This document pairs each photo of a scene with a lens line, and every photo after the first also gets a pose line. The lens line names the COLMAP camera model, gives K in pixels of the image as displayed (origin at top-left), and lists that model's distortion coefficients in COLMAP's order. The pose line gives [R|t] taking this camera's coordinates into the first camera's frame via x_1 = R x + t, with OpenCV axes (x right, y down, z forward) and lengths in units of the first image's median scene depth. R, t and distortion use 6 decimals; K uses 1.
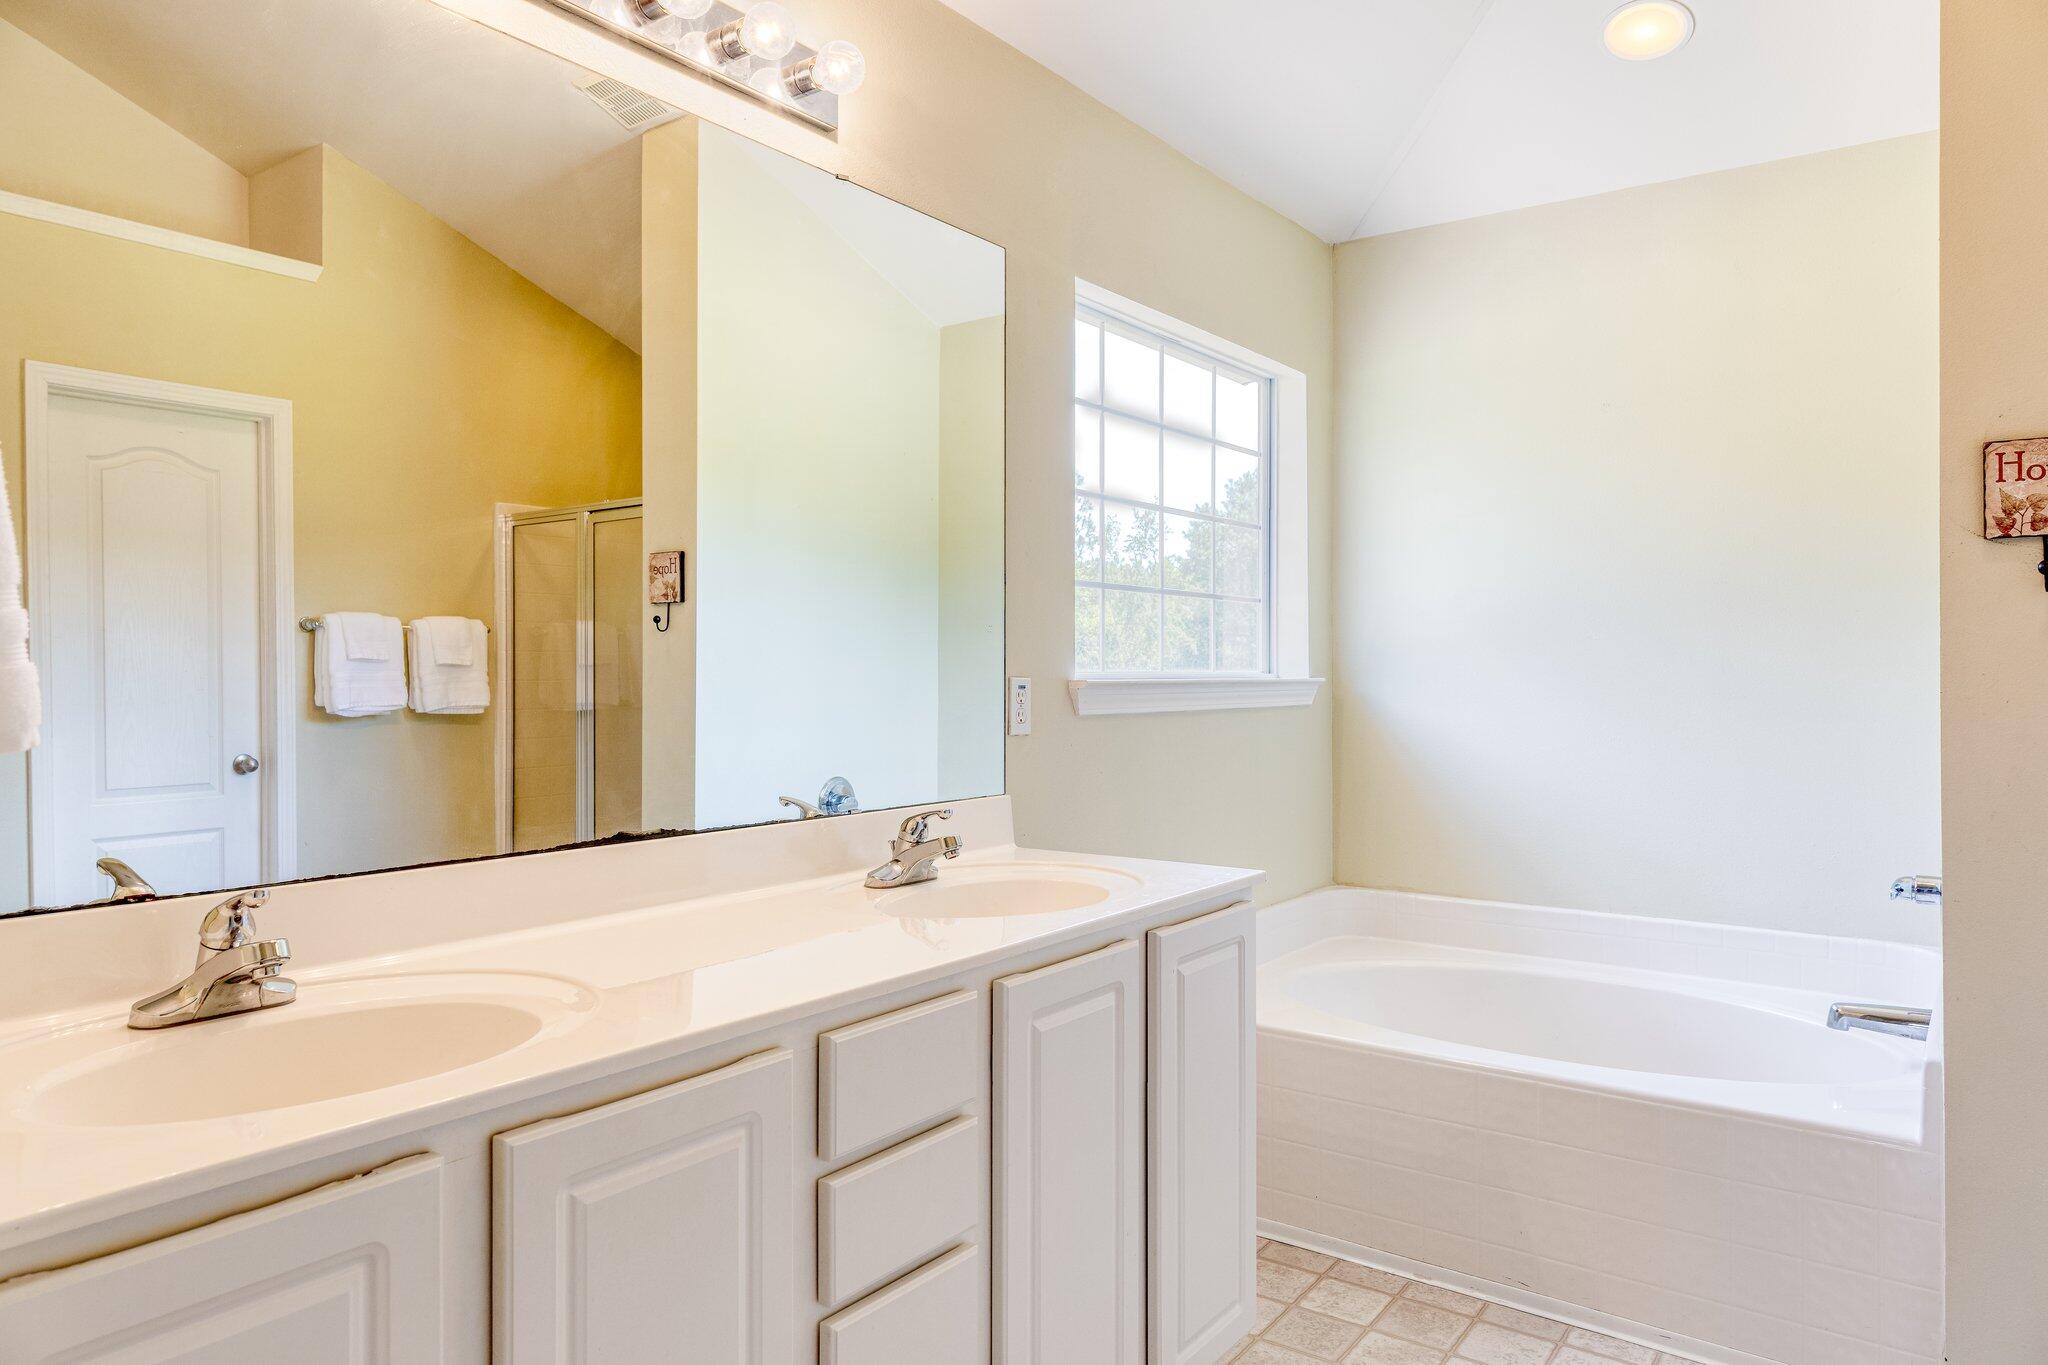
lens RADIAL K [[1323.6, 0, 1030.7], [0, 1323.6, 670.2], [0, 0, 1]] dist [0.011766, 0.001495]
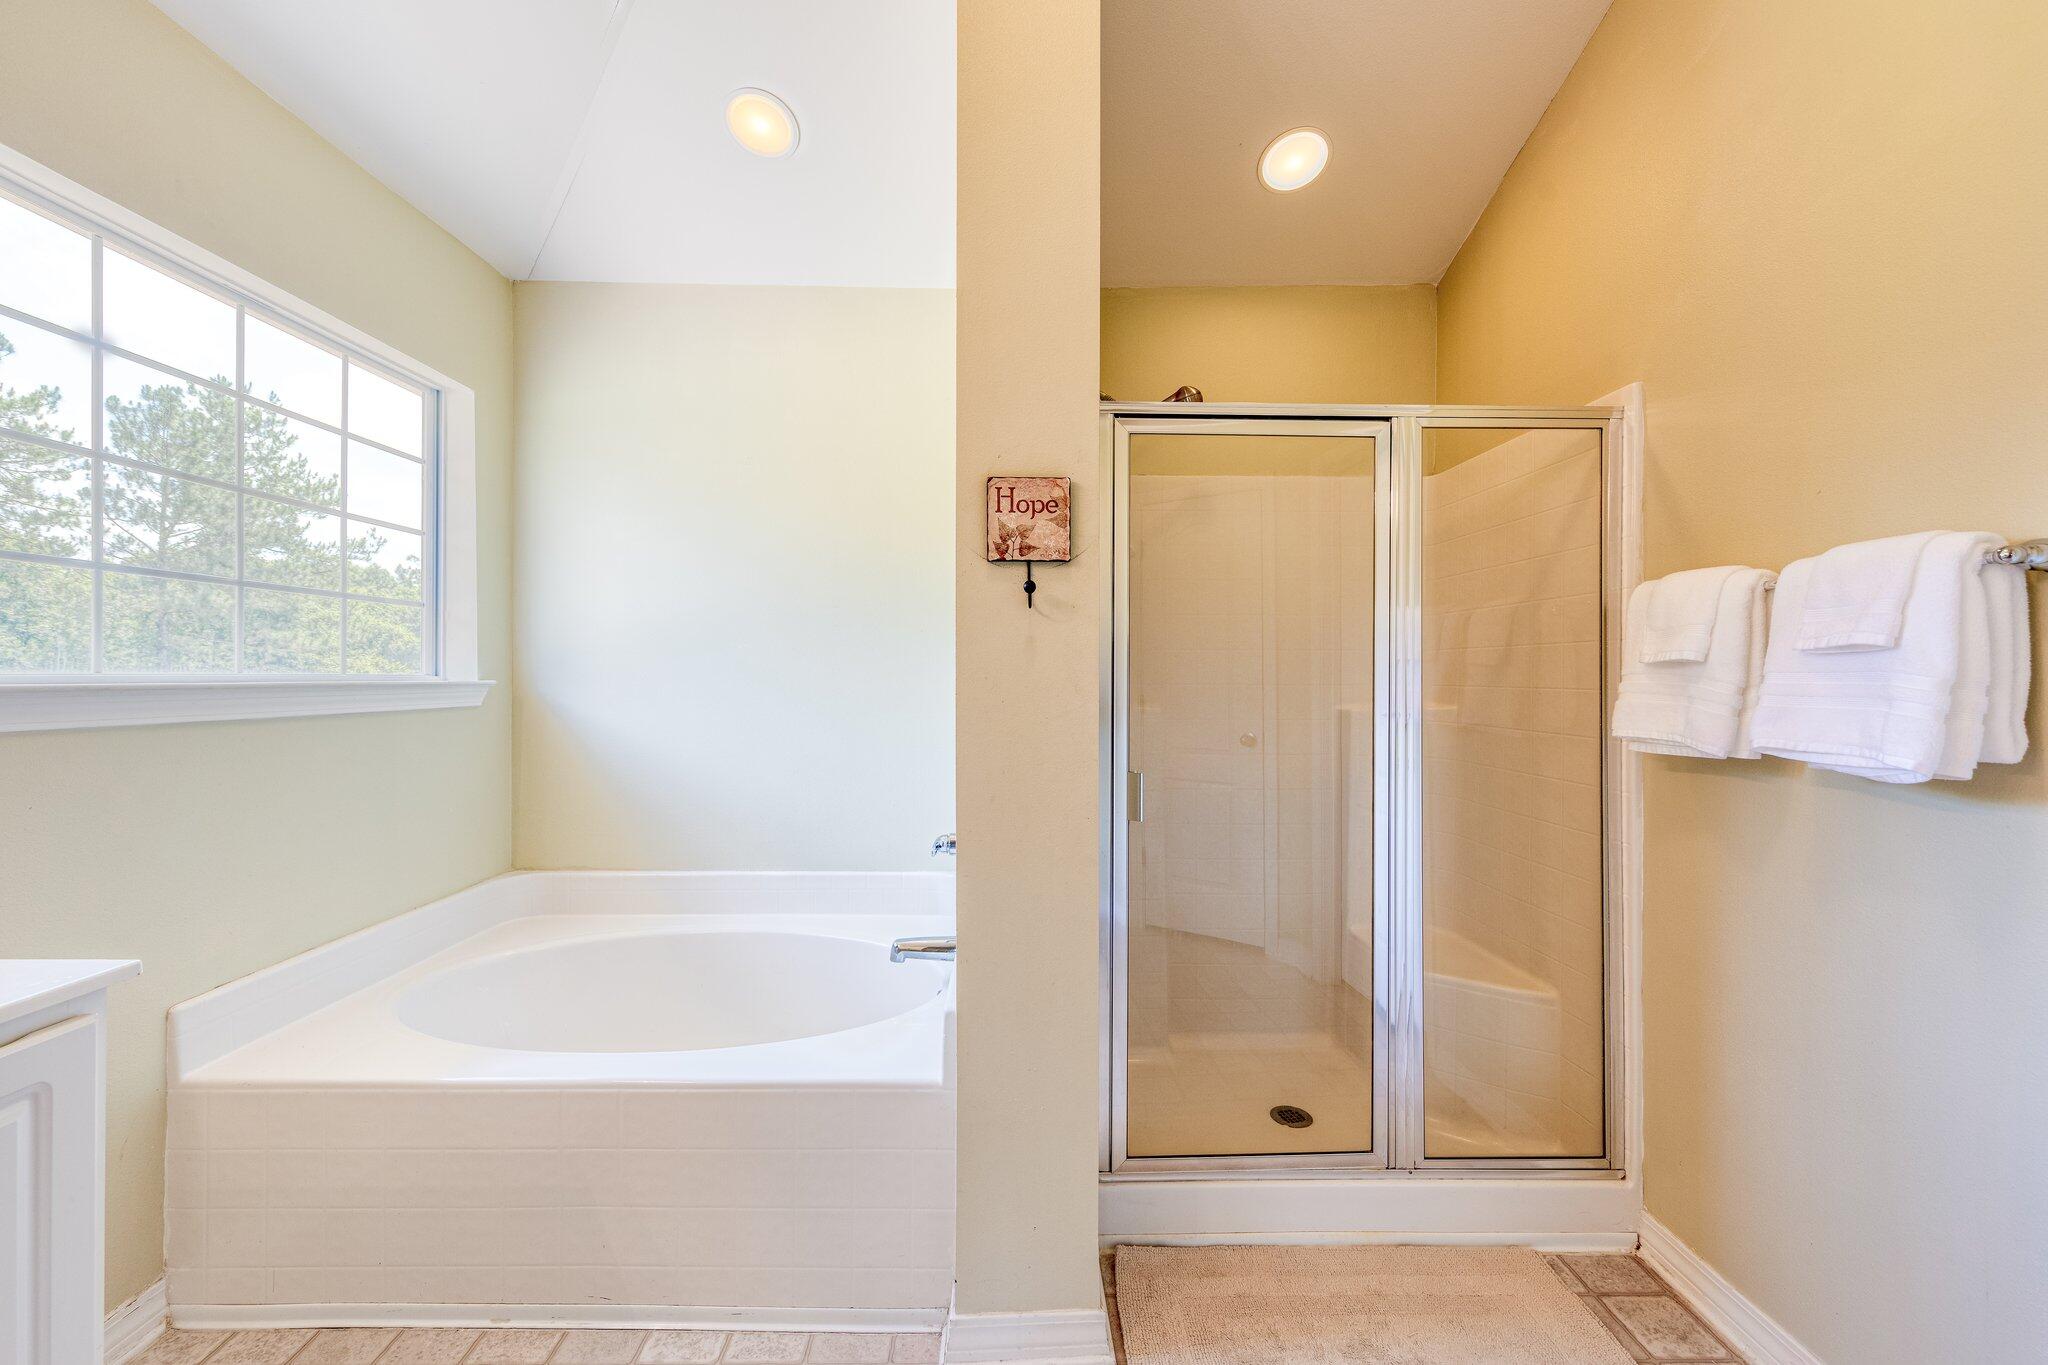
lens RADIAL K [[804.8, 0, 1014.0], [0, 804.8, 674.9], [0, 0, 1]] dist [0.006508, -0.000226]
pose [[0.808237, 0.004177, 0.588843, 0.271141], [-0.003634, 0.999991, -0.002106, 0.001744], [-0.588846, -0.000438, 0.808245, 0.353490]]
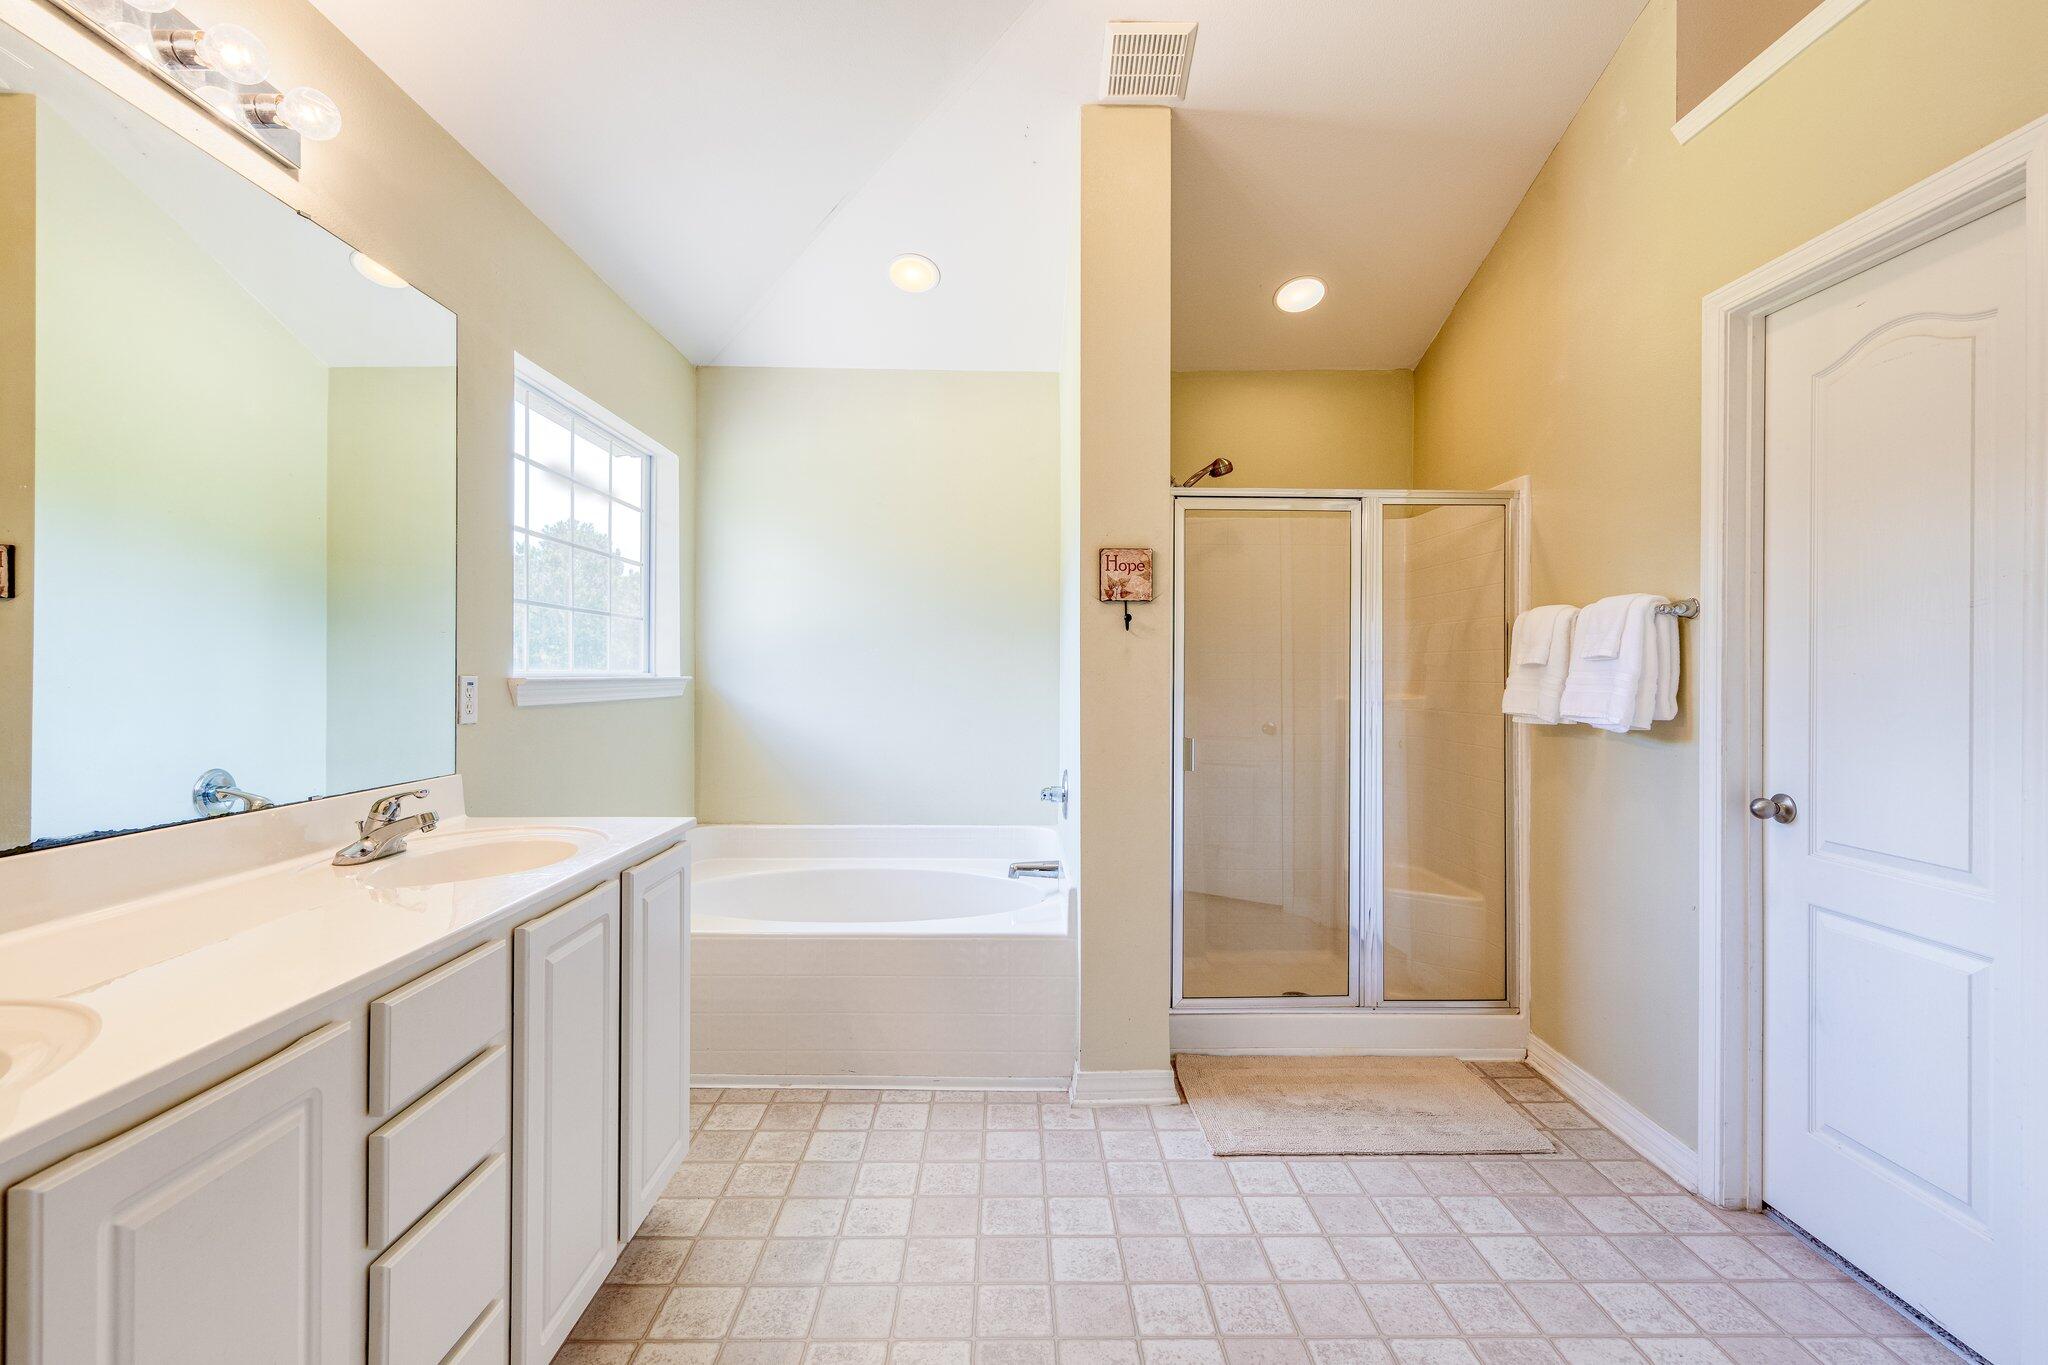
lens RADIAL K [[904.3, 0, 1013.7], [0, 904.3, 674.1], [0, 0, 1]] dist [0.005692, 0.000648]
pose [[0.807324, 0.002166, 0.590104, -0.100371], [-0.003611, 0.999993, 0.001270, 0.001248], [-0.590097, -0.003157, 0.807326, 0.049925]]
